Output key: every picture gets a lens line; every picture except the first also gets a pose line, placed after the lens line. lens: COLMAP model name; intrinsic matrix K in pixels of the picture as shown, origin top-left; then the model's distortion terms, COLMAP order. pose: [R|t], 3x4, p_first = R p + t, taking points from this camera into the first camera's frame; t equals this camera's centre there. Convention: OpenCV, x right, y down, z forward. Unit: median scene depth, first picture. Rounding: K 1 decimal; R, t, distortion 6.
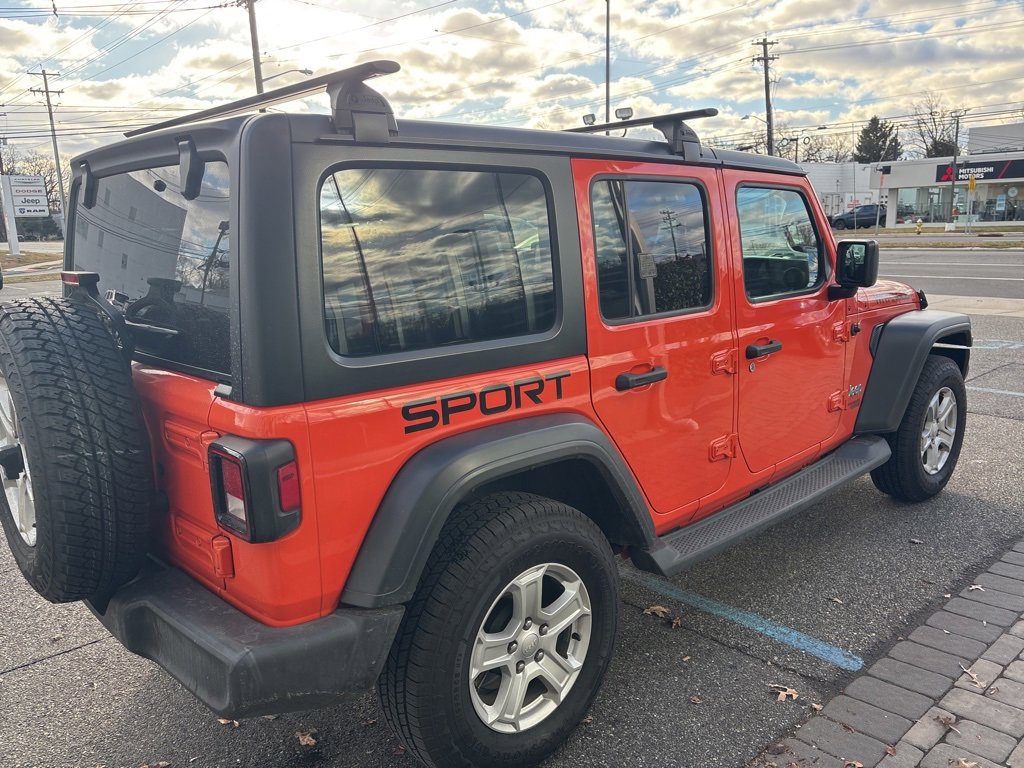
lens RADIAL K [[776.7, 0, 505.4], [0, 776.7, 386.5], [0, 0, 1]] dist [0.021717, -0.002672]
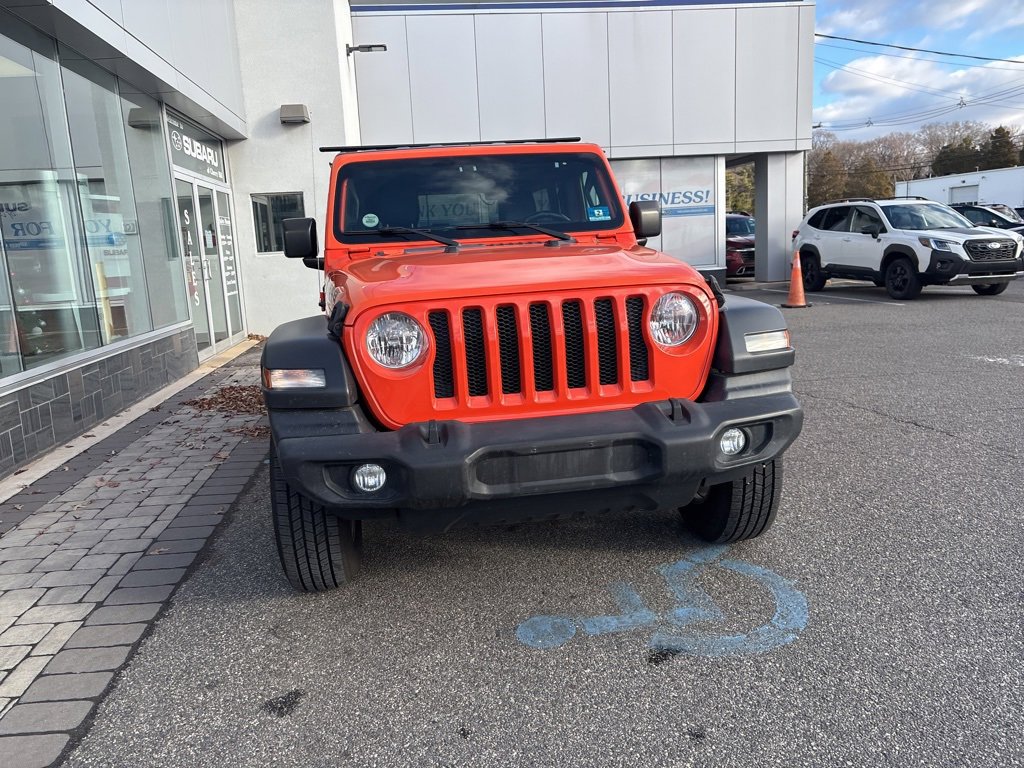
lens RADIAL K [[778.1, 0, 504.2], [0, 778.1, 388.8], [0, 0, 1]] dist [0.025601, -0.007177]
pose [[-0.564858, 0.212212, -0.797434, 1.423451], [-0.098036, 0.942265, 0.320197, -0.394364], [0.819344, 0.259043, -0.511442, 2.152360]]
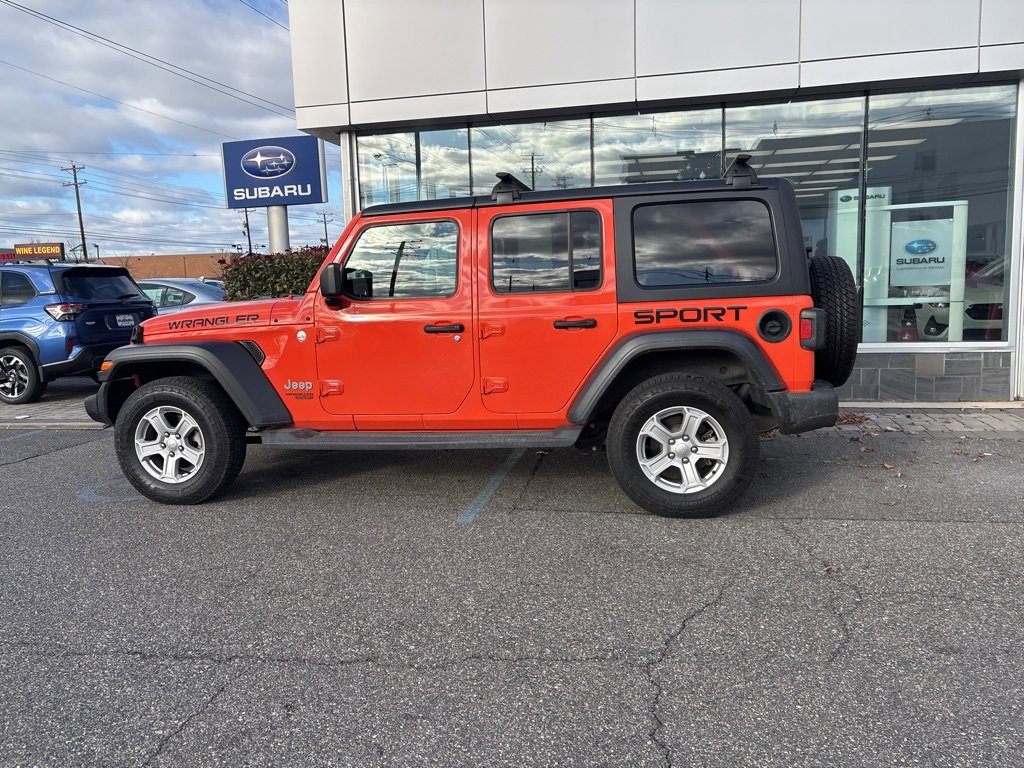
lens RADIAL K [[776.6, 0, 512.0], [0, 776.6, 384.0], [0, 0, 1]] dist [0.045662, -0.052239]
pose [[-0.588147, -0.059844, 0.806537, -1.352893], [0.213599, 0.950355, 0.226276, -0.334192], [-0.780038, 0.305359, -0.546166, 2.172353]]
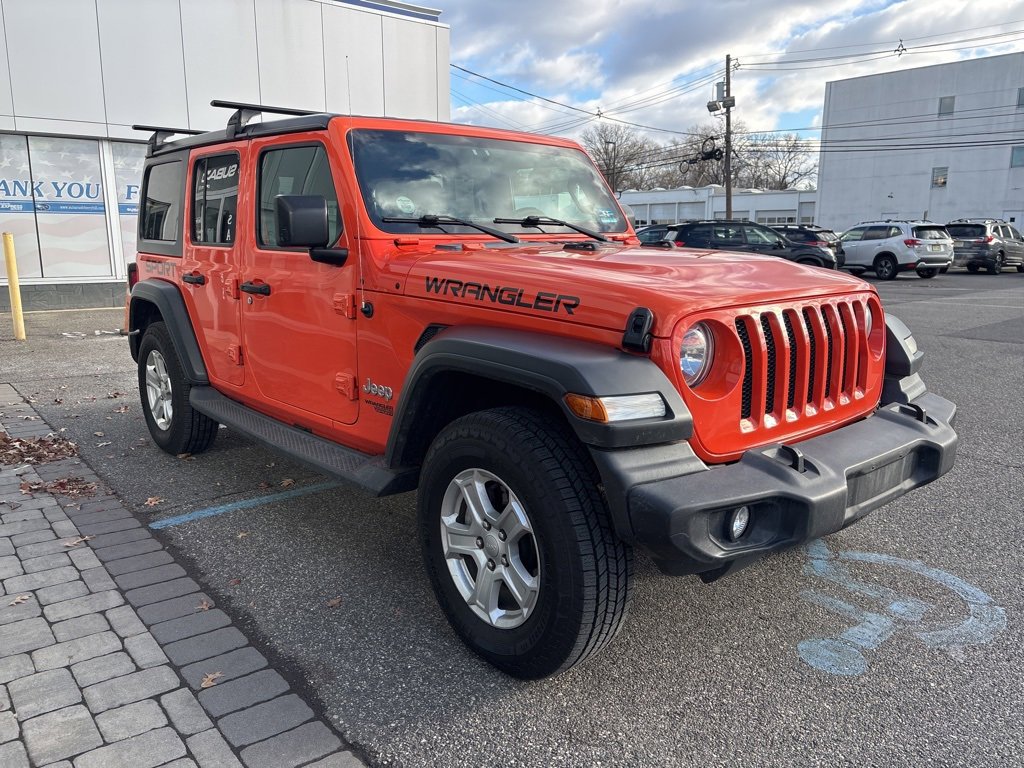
lens RADIAL K [[775.4, 0, 507.1], [0, 775.4, 397.2], [0, 0, 1]] dist [0.028937, -0.009342]
pose [[-0.042728, 0.236719, -0.970638, 1.513949], [-0.201461, 0.949527, 0.240439, -0.255360], [0.978564, 0.205819, 0.007119, 1.413412]]
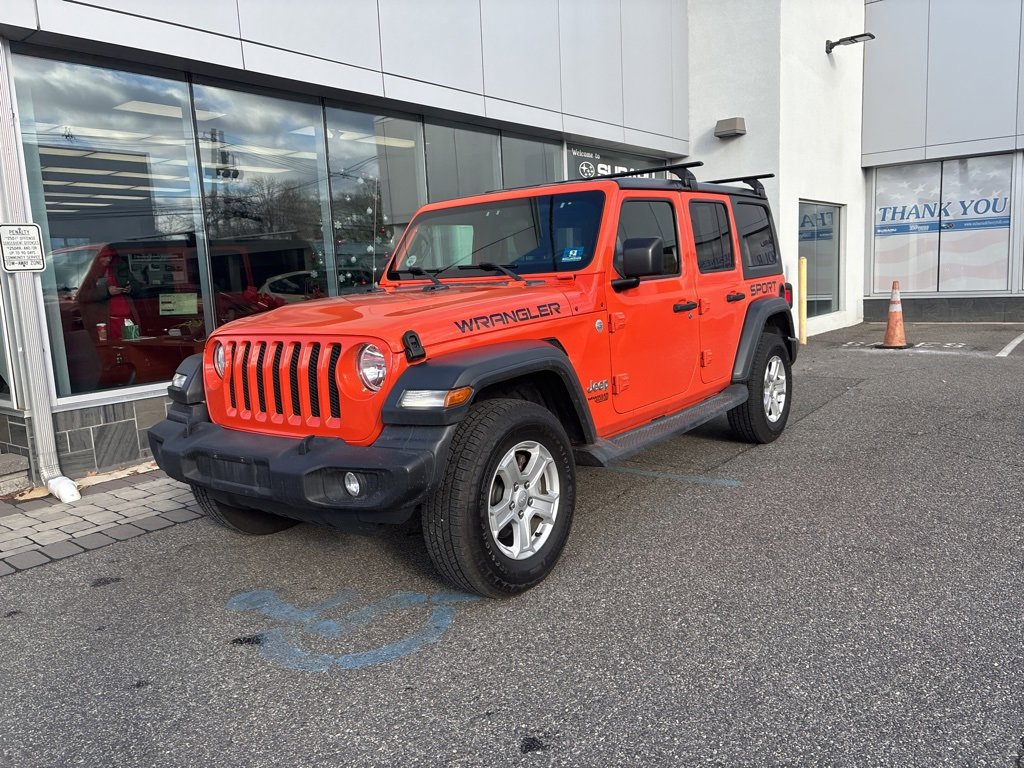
lens RADIAL K [[776.6, 0, 512.0], [0, 776.6, 384.0], [0, 0, 1]] dist [0.045662, -0.052239]
pose [[-0.980981, 0.105135, -0.163167, 0.539436], [0.043354, 0.938050, 0.343777, -0.520285], [0.189202, 0.330165, -0.924767, 2.814796]]
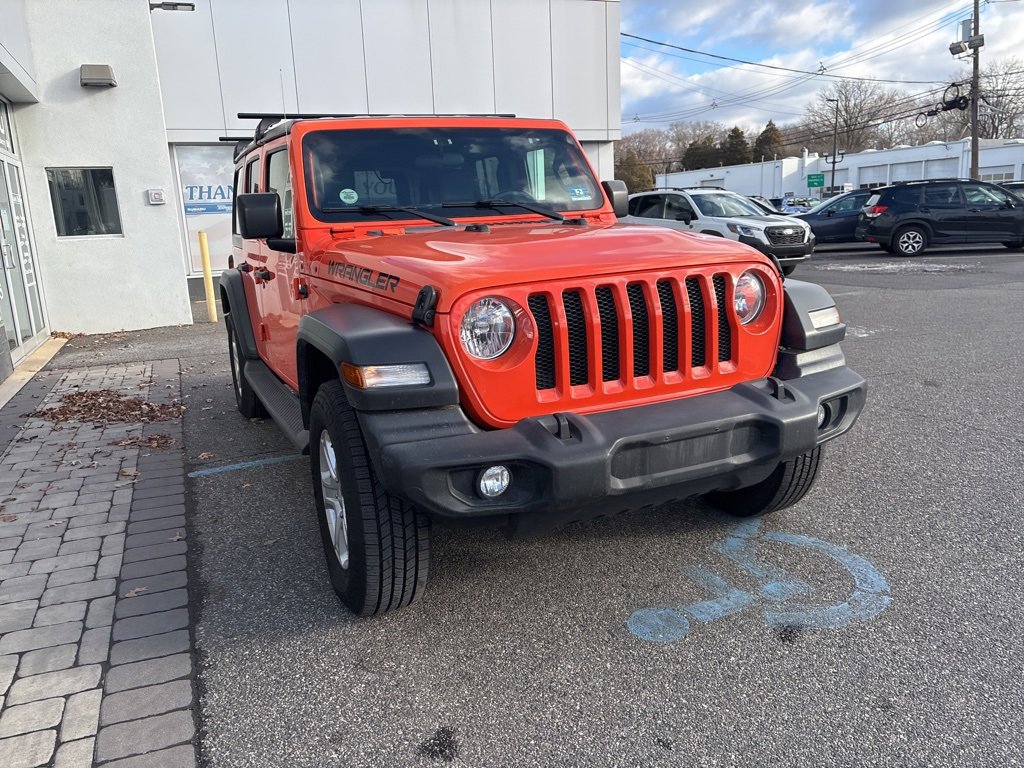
lens RADIAL K [[775.0, 0, 506.0], [0, 775.0, 402.8], [0, 0, 1]] dist [0.043967, -0.038603]
pose [[-0.317318, 0.264760, -0.910610, 1.513646], [-0.135601, 0.937701, 0.319889, -0.335290], [0.938574, 0.224986, -0.261648, 1.826311]]
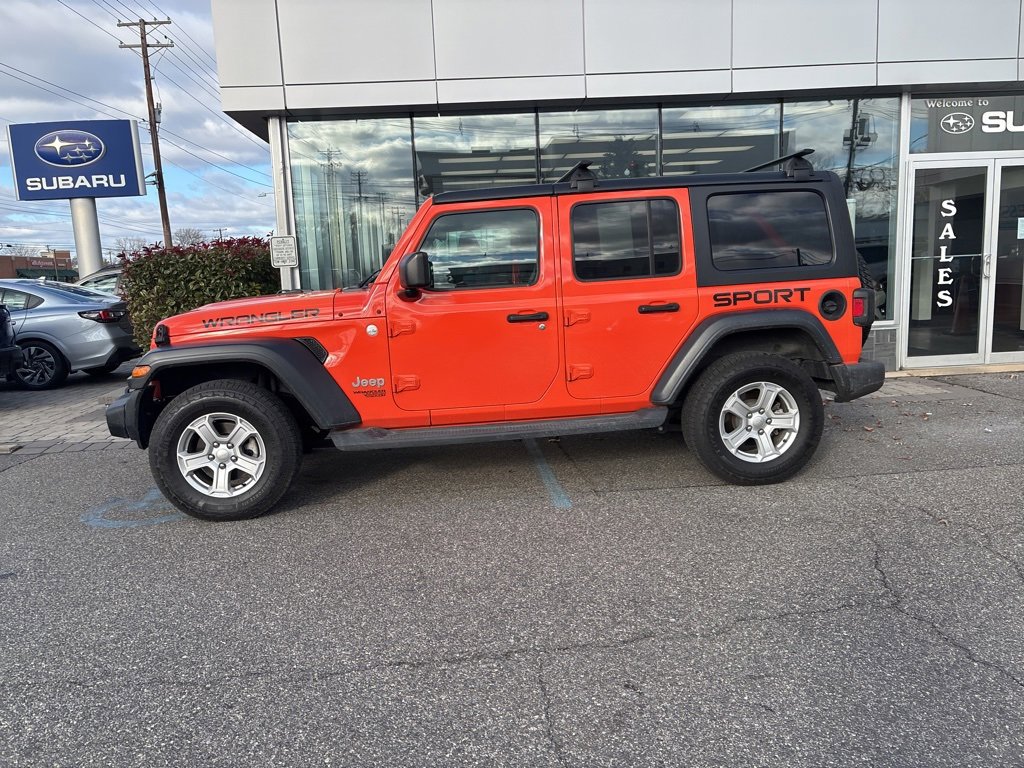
lens RADIAL K [[775.0, 0, 506.0], [0, 775.0, 402.8], [0, 0, 1]] dist [0.043967, -0.038603]
pose [[-0.782068, -0.039107, 0.621965, -0.958009], [0.194432, 0.932900, 0.303140, -0.430384], [-0.592086, 0.358006, -0.721987, 2.582268]]
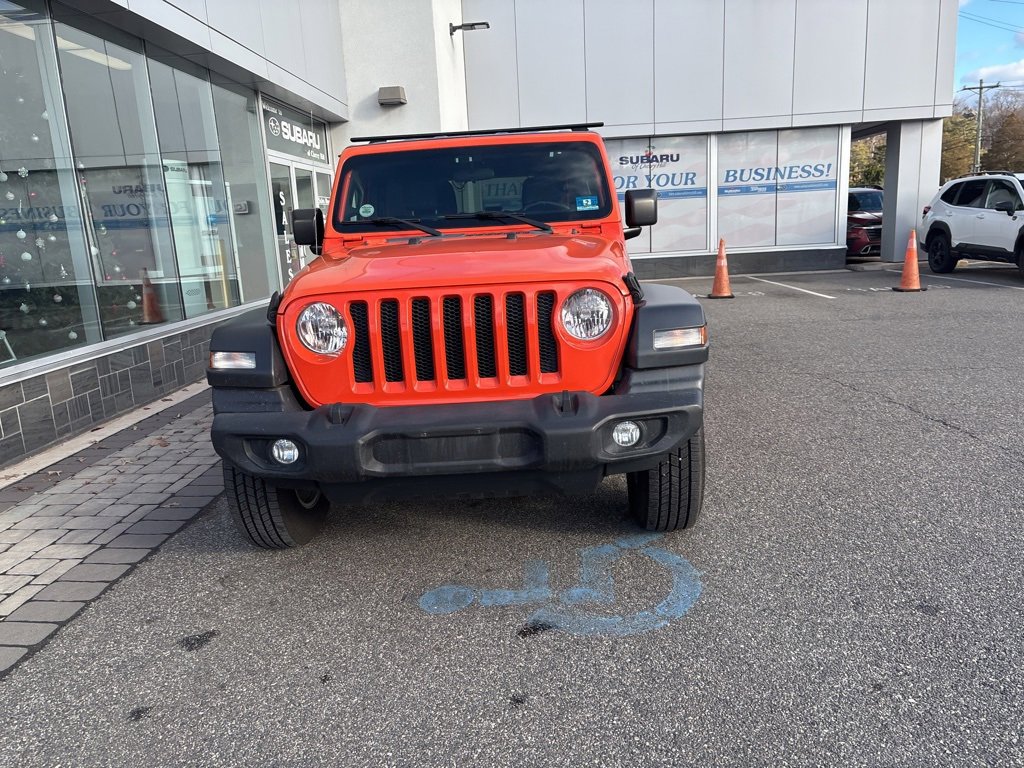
lens RADIAL K [[775.8, 0, 508.7], [0, 775.8, 402.4], [0, 0, 1]] dist [0.024729, -0.002489]
pose [[-0.697604, 0.226164, -0.679852, 1.296251], [-0.073092, 0.921458, 0.381539, -0.452956], [0.712746, 0.315855, -0.626282, 2.387142]]
